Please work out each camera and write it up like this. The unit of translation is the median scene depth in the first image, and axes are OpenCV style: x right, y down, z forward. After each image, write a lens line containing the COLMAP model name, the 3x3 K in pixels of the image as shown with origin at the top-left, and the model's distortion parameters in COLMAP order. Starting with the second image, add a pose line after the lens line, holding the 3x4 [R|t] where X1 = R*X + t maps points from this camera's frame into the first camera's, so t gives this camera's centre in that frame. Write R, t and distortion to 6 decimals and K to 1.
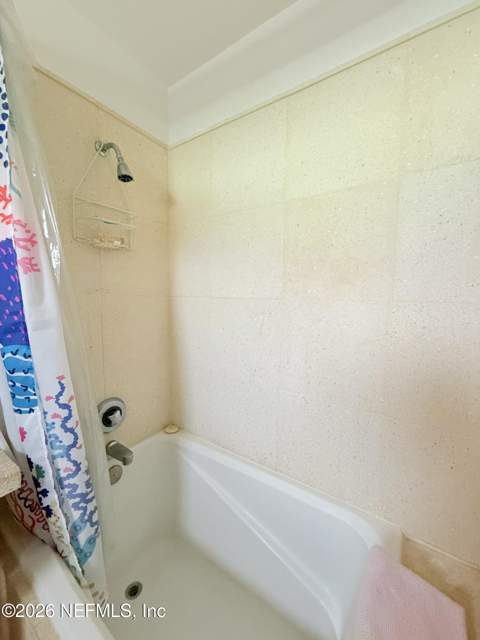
lens RADIAL K [[258.2, 0, 241.1], [0, 258.2, 321.6], [0, 0, 1]] dist [0.002255, 0.000288]
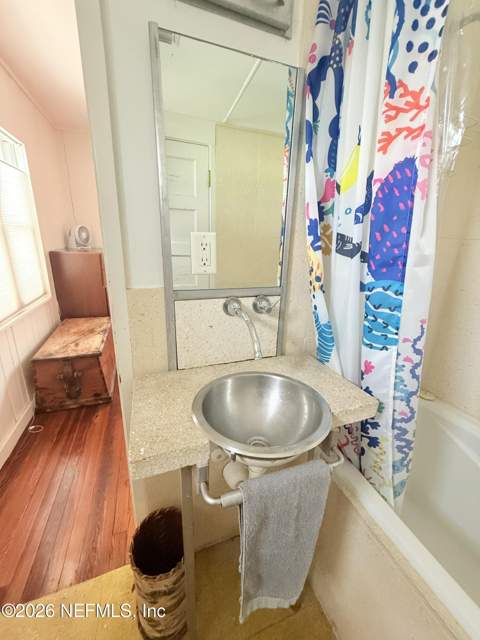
lens RADIAL K [[258.2, 0, 241.8], [0, 258.2, 314.7], [0, 0, 1]] dist [0.002255, 0.000288]
pose [[0.815354, 0.175904, -0.551593, -0.745073], [-0.074160, 0.976611, 0.201820, 0.061013], [0.574193, -0.123649, 0.809329, -0.097415]]
